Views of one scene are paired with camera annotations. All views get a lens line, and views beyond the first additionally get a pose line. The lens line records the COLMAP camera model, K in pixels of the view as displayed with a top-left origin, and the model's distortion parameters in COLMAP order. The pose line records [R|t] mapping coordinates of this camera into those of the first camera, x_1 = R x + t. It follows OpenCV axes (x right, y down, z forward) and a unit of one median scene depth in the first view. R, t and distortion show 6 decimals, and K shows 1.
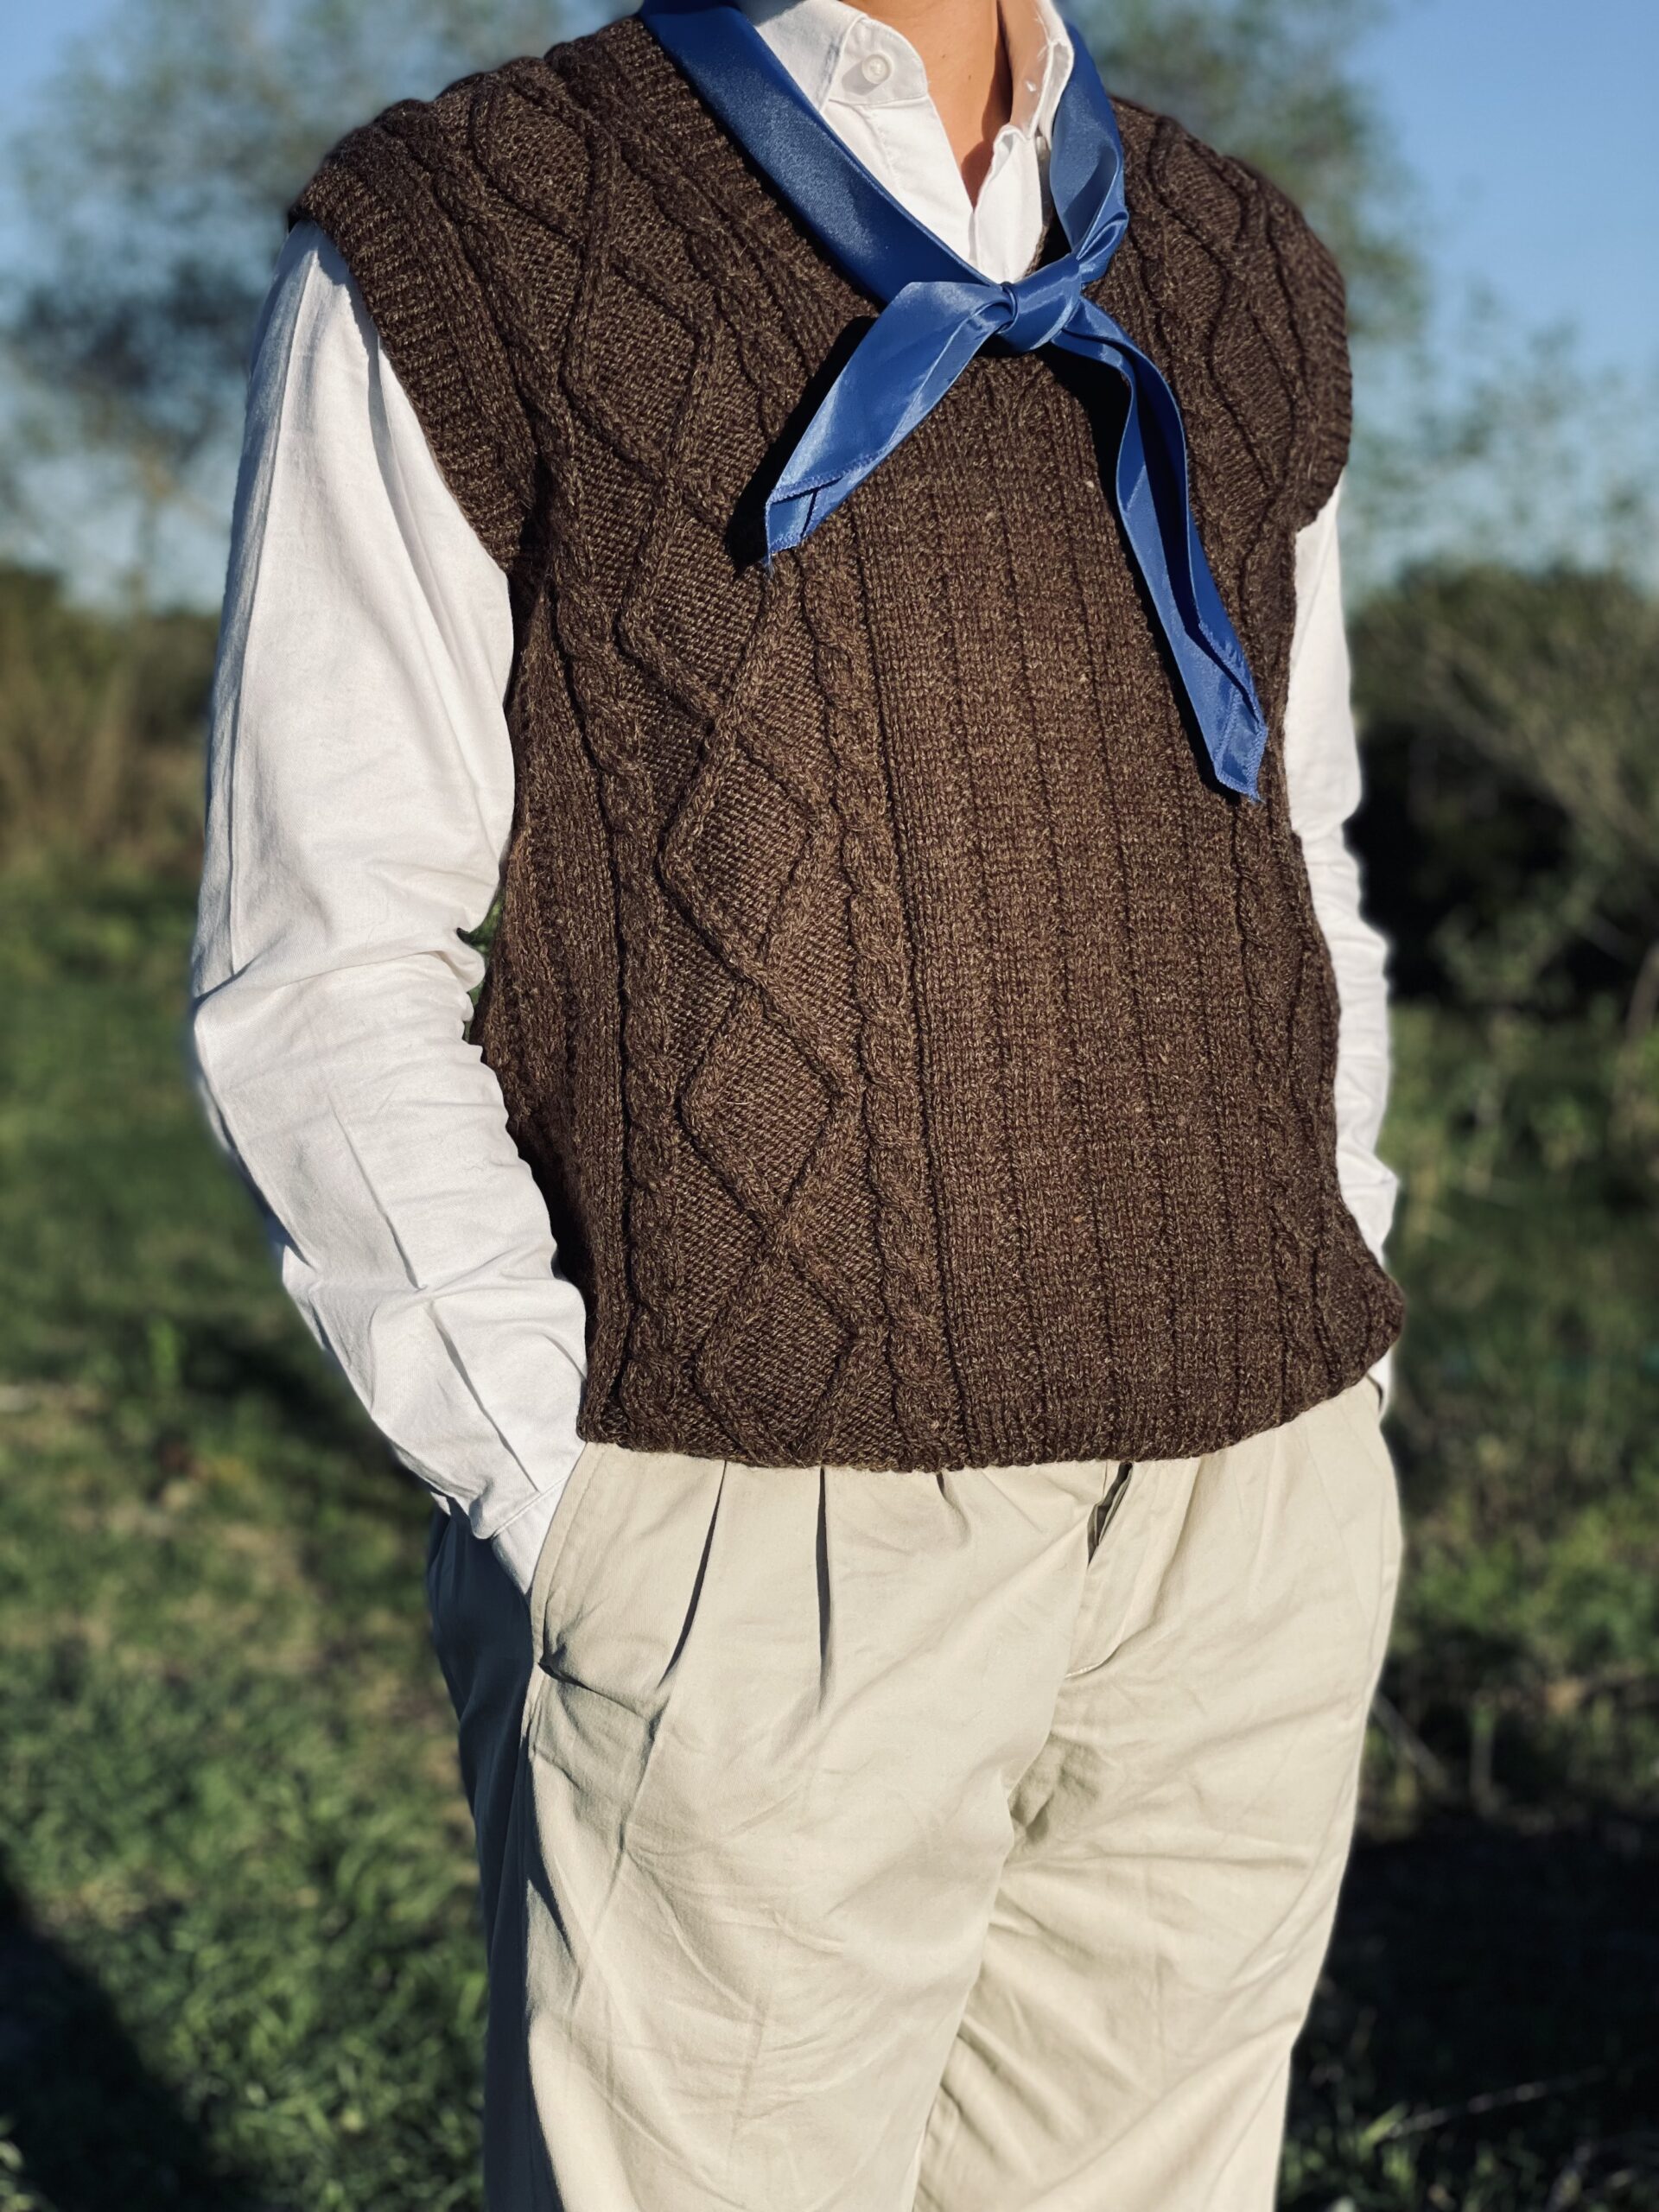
lens RADIAL K [[3073.1, 0, 750.3], [0, 3073.1, 1101.7], [0, 0, 1]] dist [0.159170, -0.028053]
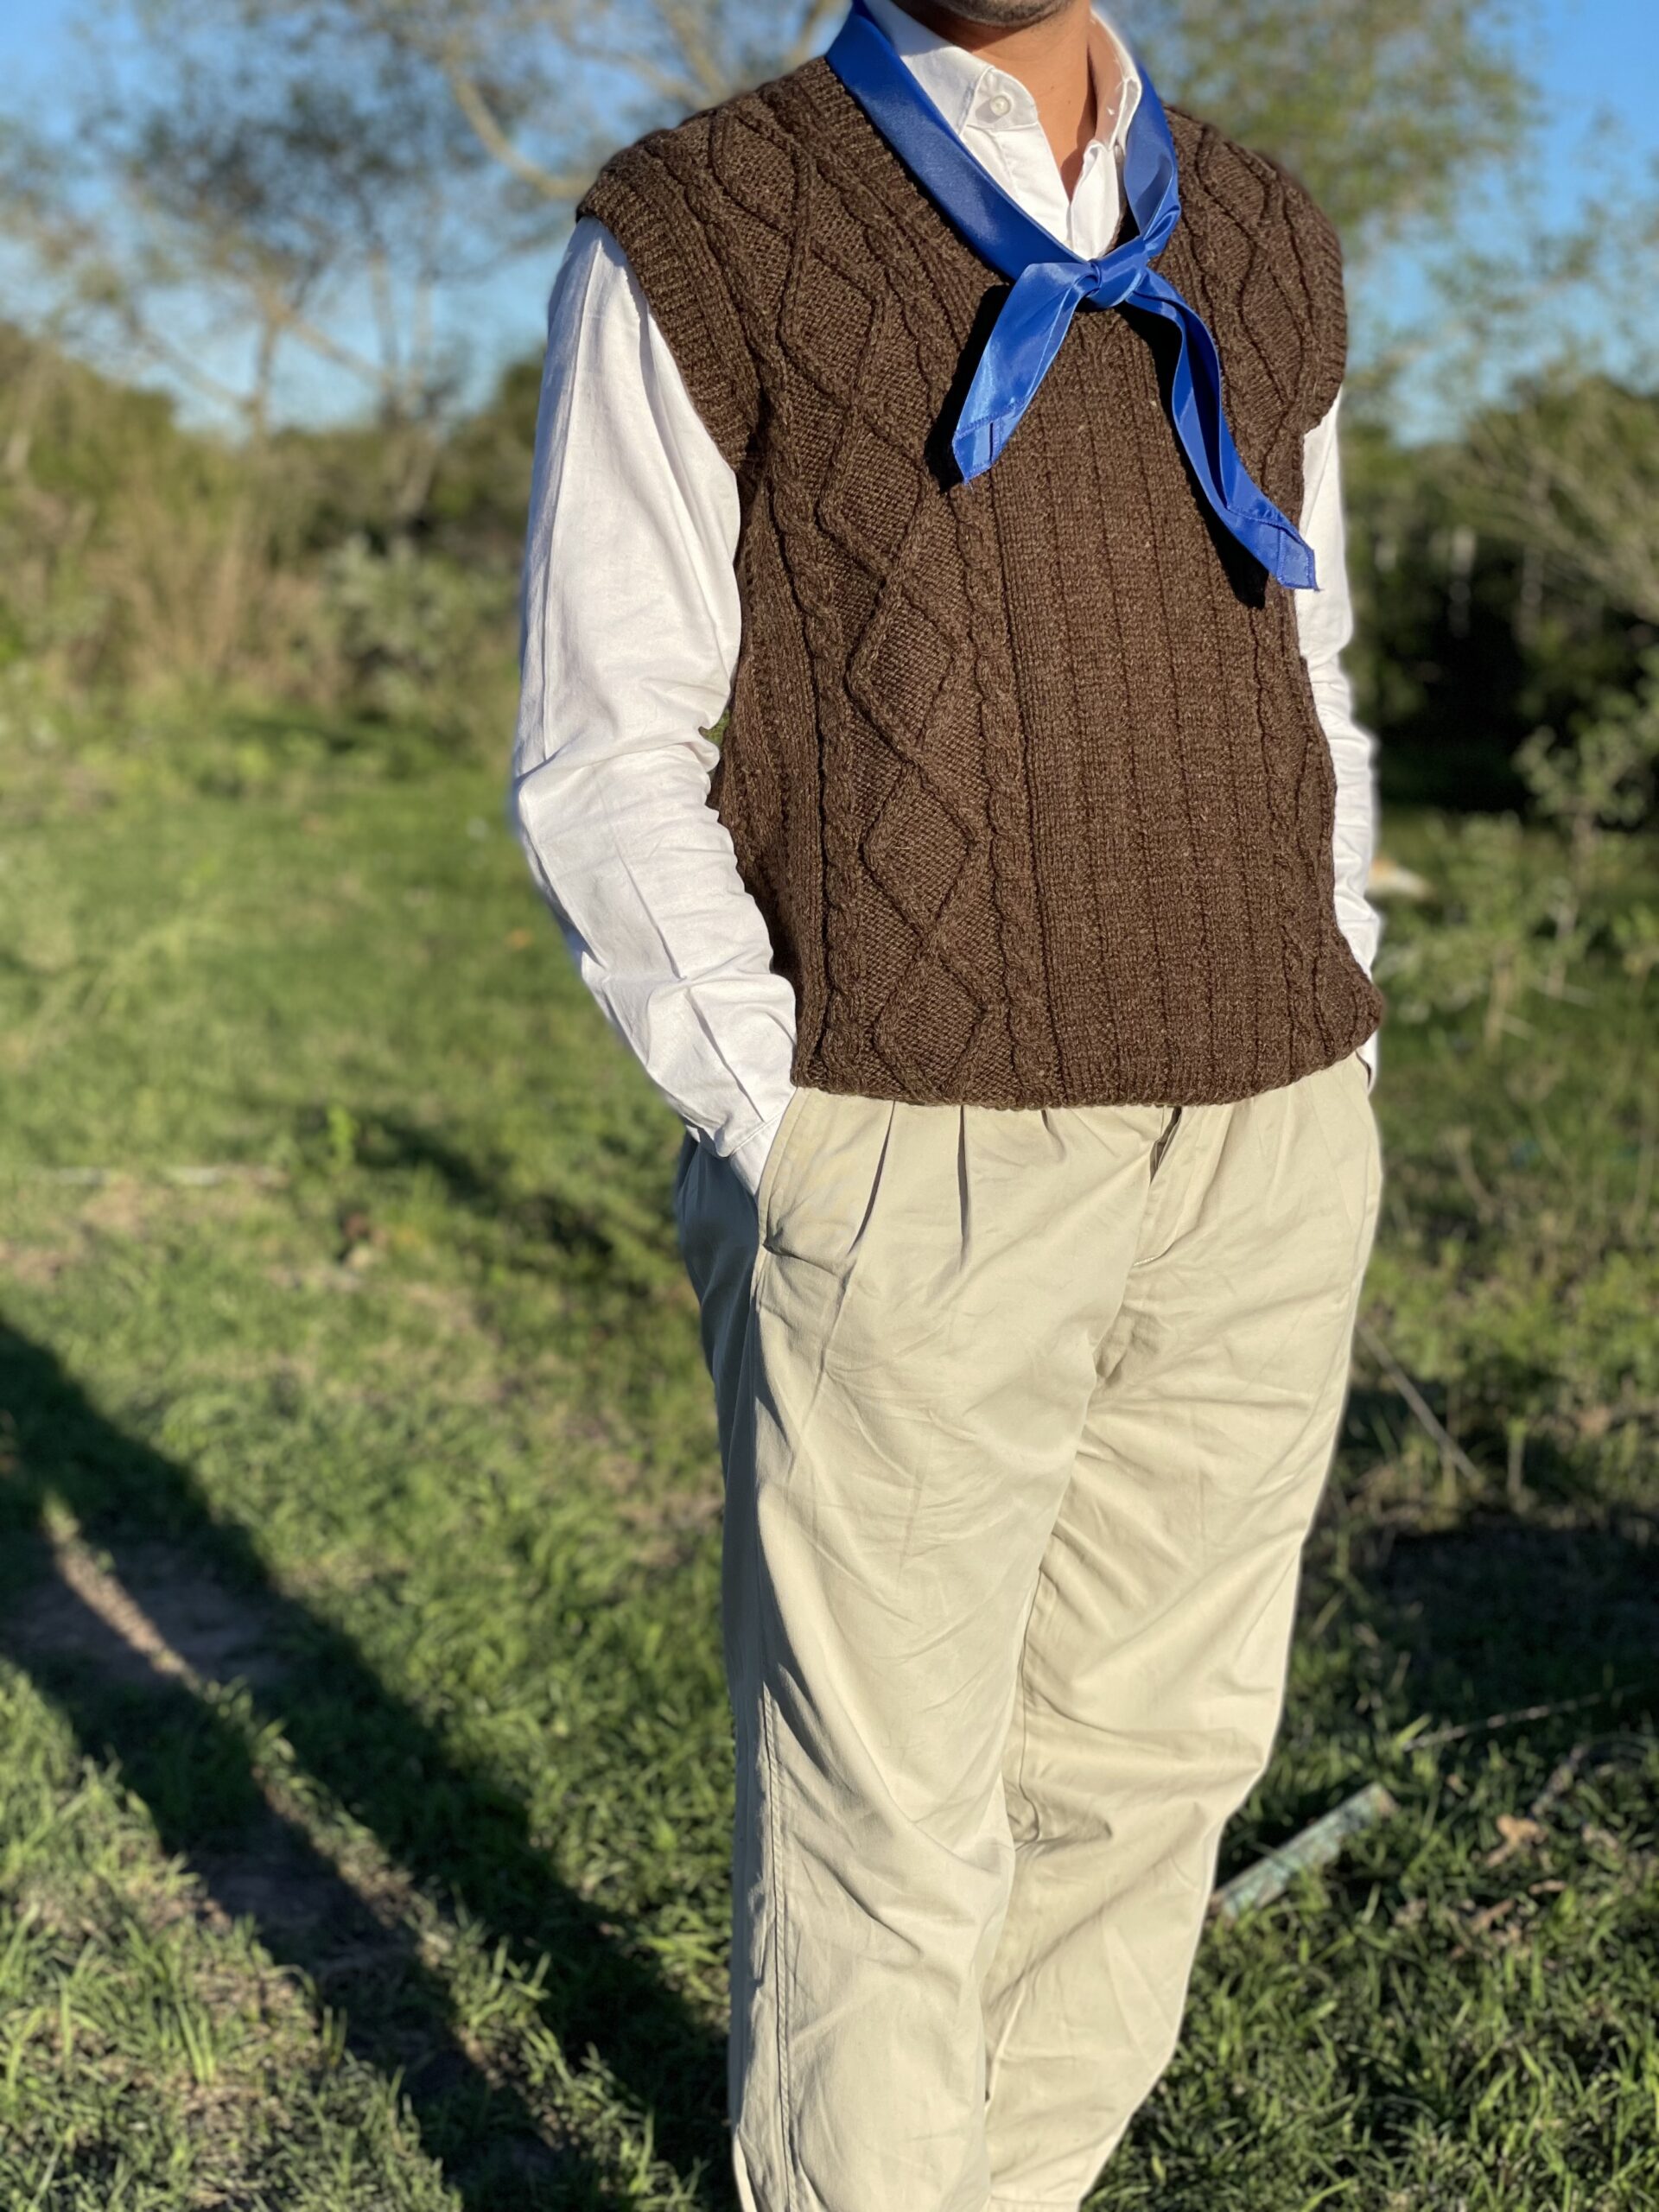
lens RADIAL K [[3335.3, 0, 829.5], [0, 3335.3, 1106.0], [0, 0, 1]] dist [0.164565, -0.030502]
pose [[0.999987, -0.003007, -0.004169, -0.030491], [0.003196, 0.998934, 0.046049, 0.046148], [0.004026, -0.046062, 0.998930, -0.527474]]
